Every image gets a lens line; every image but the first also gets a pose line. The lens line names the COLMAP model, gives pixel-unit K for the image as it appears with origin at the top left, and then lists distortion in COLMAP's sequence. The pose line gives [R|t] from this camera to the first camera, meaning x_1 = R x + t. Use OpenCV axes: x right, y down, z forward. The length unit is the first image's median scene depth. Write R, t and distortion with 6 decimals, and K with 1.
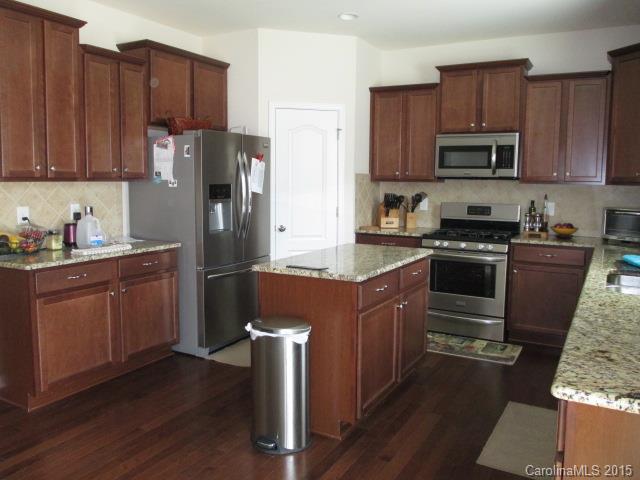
lens RADIAL K [[539.6, 0, 314.4], [0, 539.6, 240.1], [0, 0, 1]] dist [-0.000051, -0.019836]
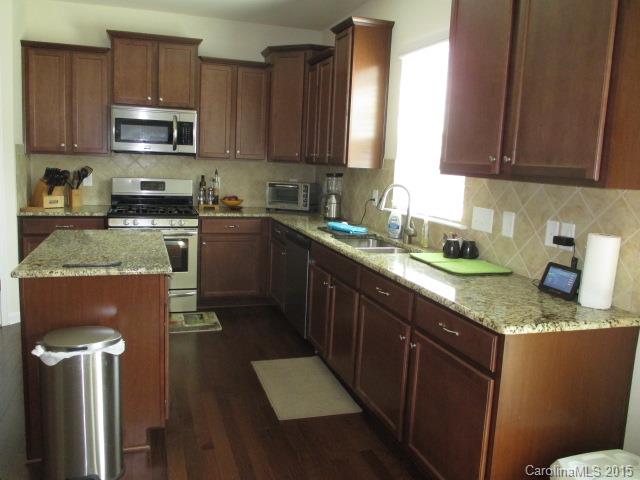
lens RADIAL K [[539.6, 0, 314.4], [0, 539.6, 237.8], [0, 0, 1]] dist [-0.000051, -0.019836]
pose [[0.686574, -0.092580, 0.721142, -0.230208], [0.051570, 0.995563, 0.078713, -0.023900], [-0.725229, -0.016853, 0.688301, 0.108547]]
